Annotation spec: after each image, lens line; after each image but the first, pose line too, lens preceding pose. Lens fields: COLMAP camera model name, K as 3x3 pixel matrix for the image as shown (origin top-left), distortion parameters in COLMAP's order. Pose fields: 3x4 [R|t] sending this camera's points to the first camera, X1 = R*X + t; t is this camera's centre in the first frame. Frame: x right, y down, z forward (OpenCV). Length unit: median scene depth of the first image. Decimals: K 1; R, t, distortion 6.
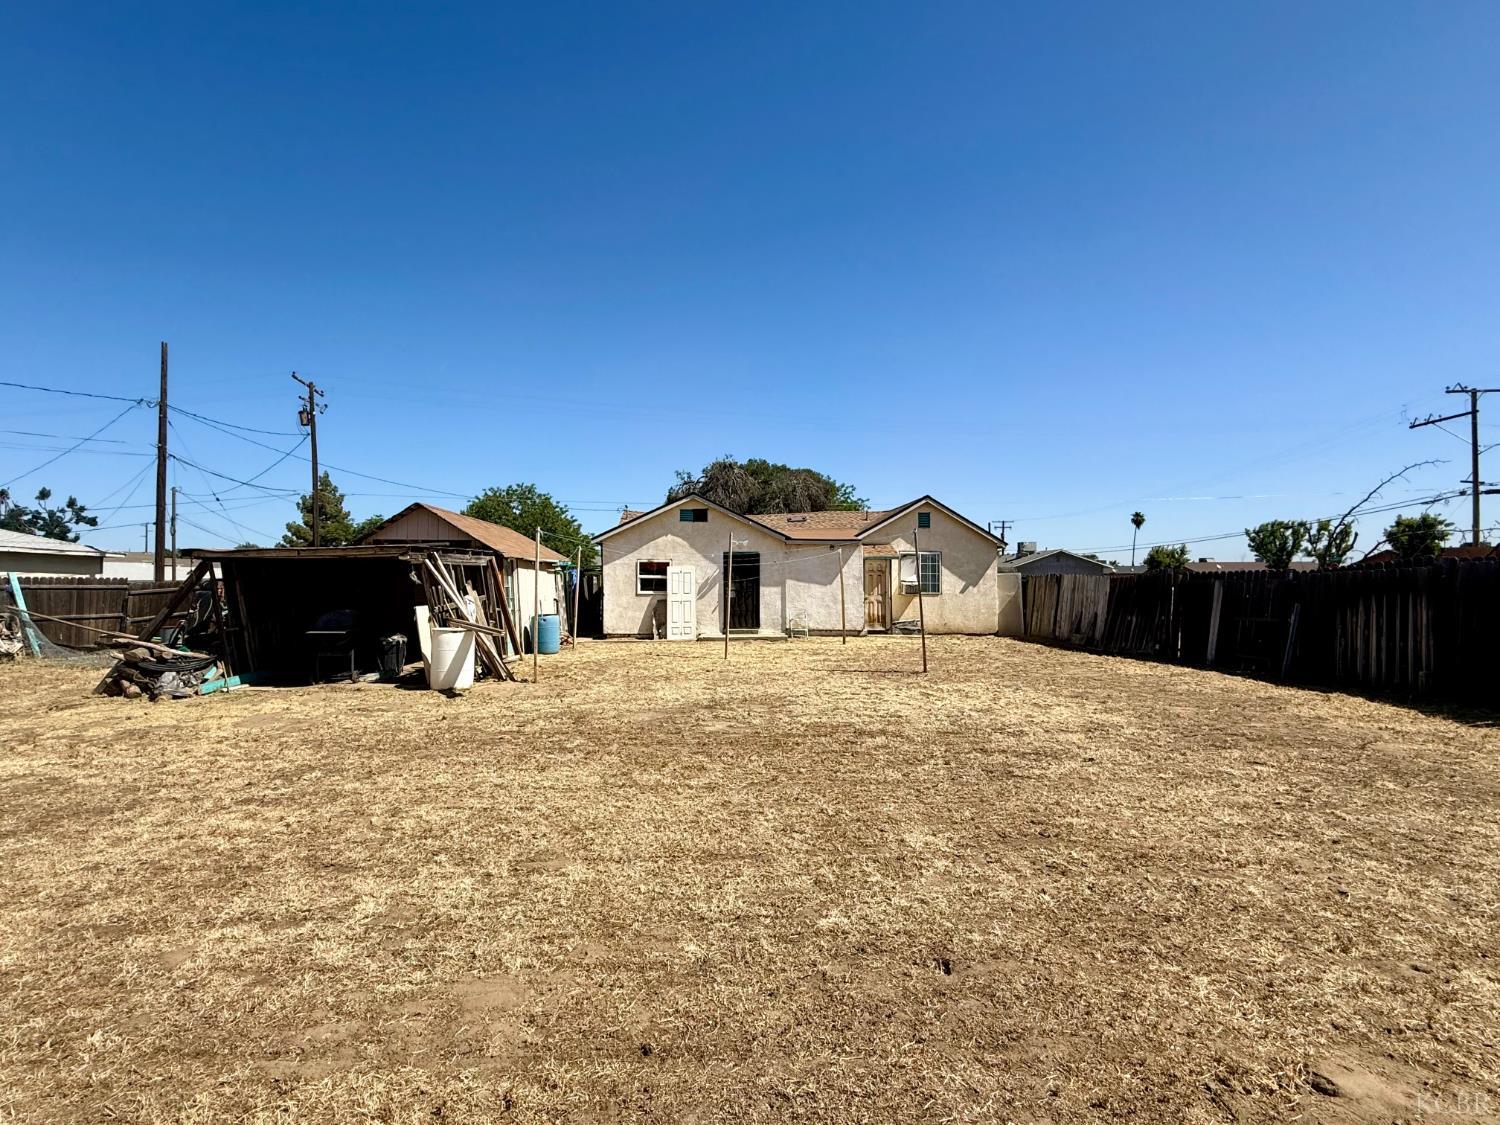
lens RADIAL K [[694.0, 0, 751.0], [0, 694.0, 549.5], [0, 0, 1]] dist [0.003876, 0.000063]
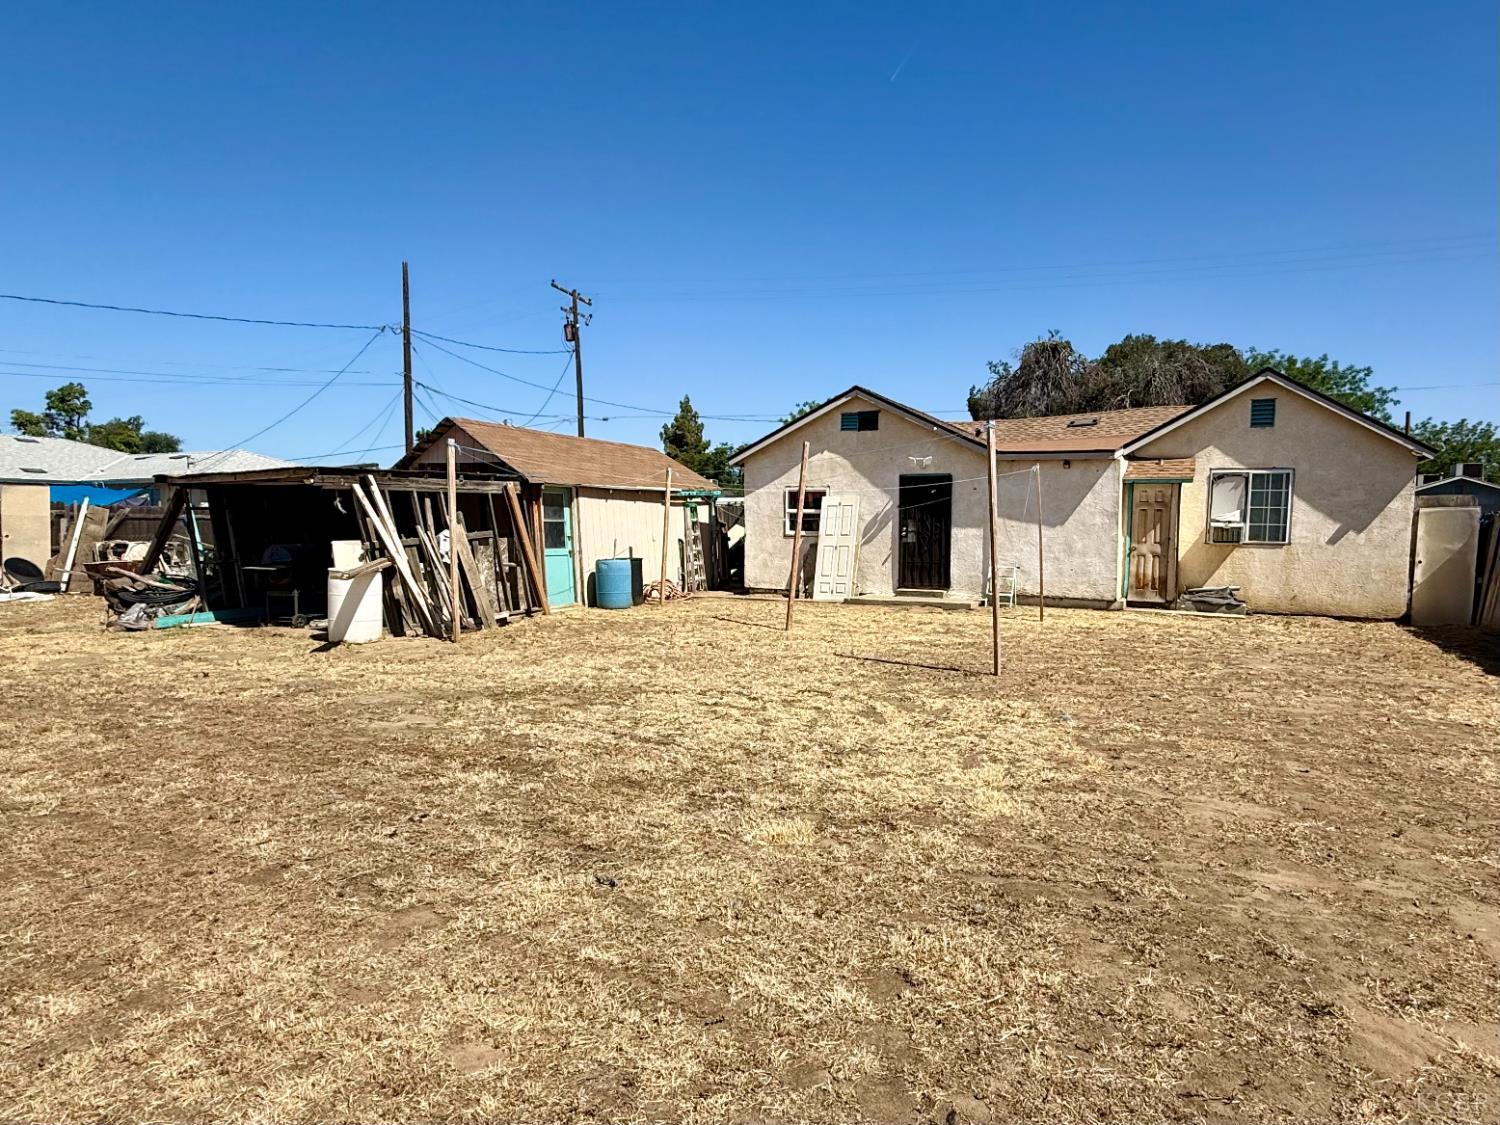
lens RADIAL K [[900.7, 0, 746.6], [0, 900.7, 591.2], [0, 0, 1]] dist [0.002378, 0.000779]
pose [[0.880316, 0.045583, -0.472193, 0.246816], [0.011945, 0.992927, 0.118121, 0.010887], [0.474238, -0.109624, 0.873545, 0.154550]]
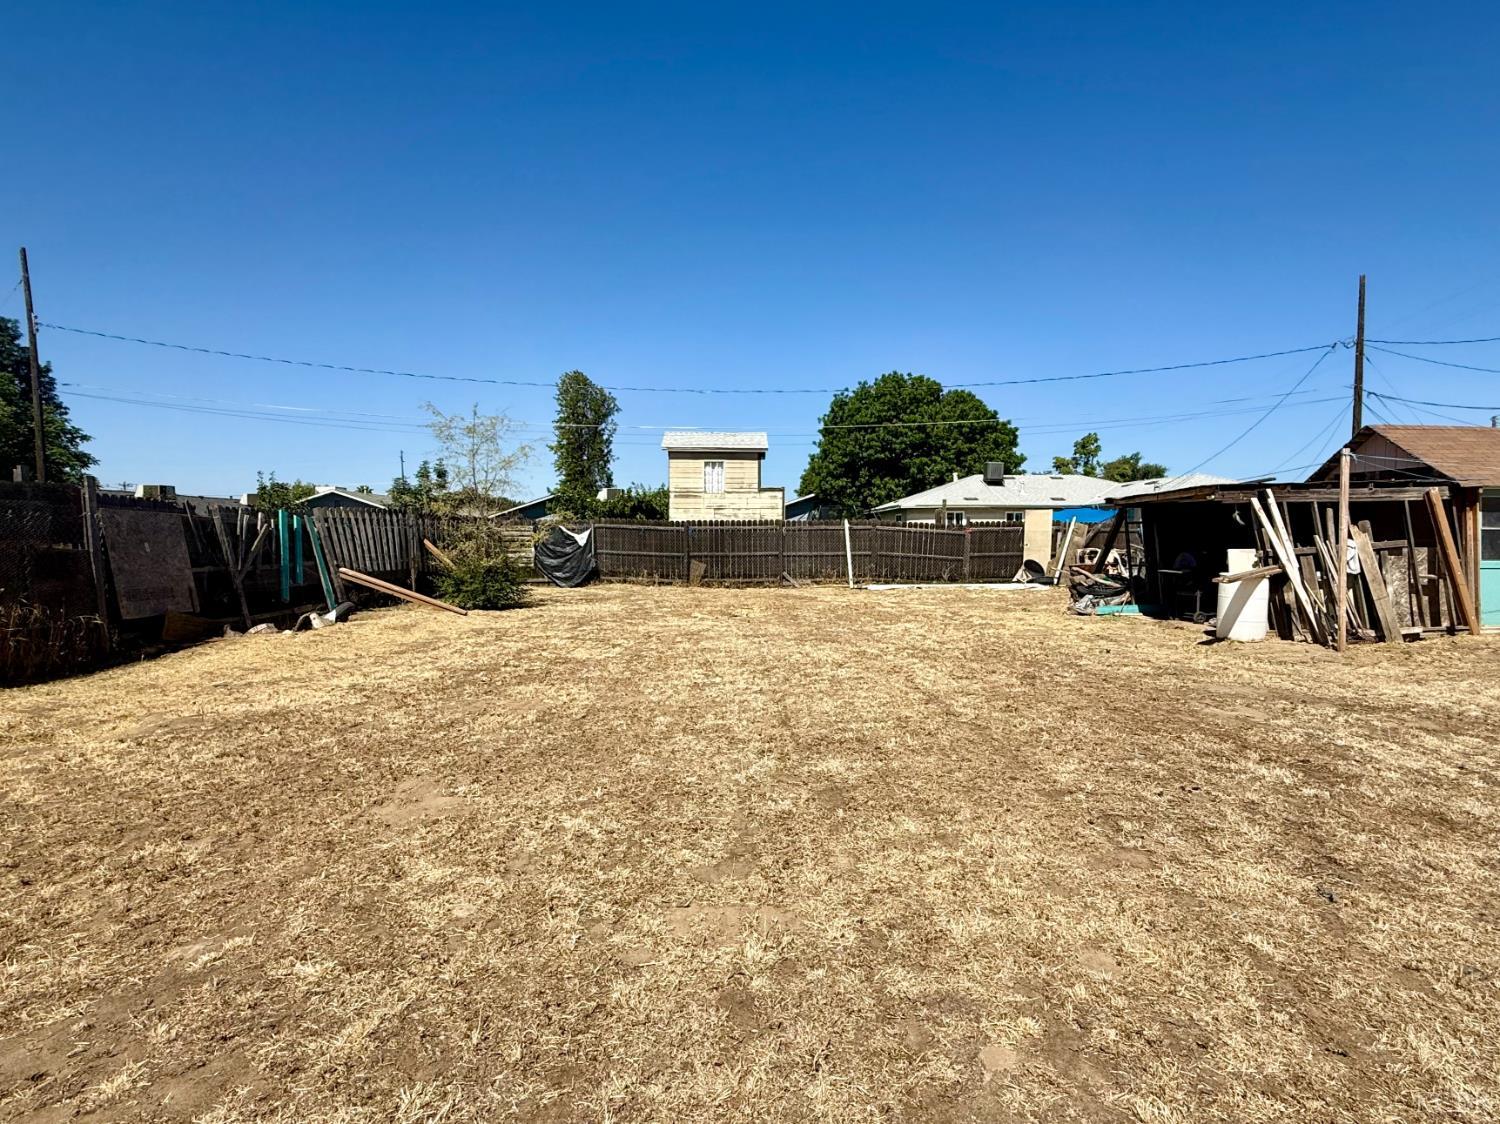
lens RADIAL K [[765.0, 0, 752.0], [0, 765.0, 562.4], [0, 0, 1]] dist [0.000049, -0.001016]
pose [[0.017910, 0.041338, -0.998985, 0.292736], [0.048947, 0.997911, 0.042171, 0.013689], [0.998641, -0.049652, 0.015849, 0.187821]]
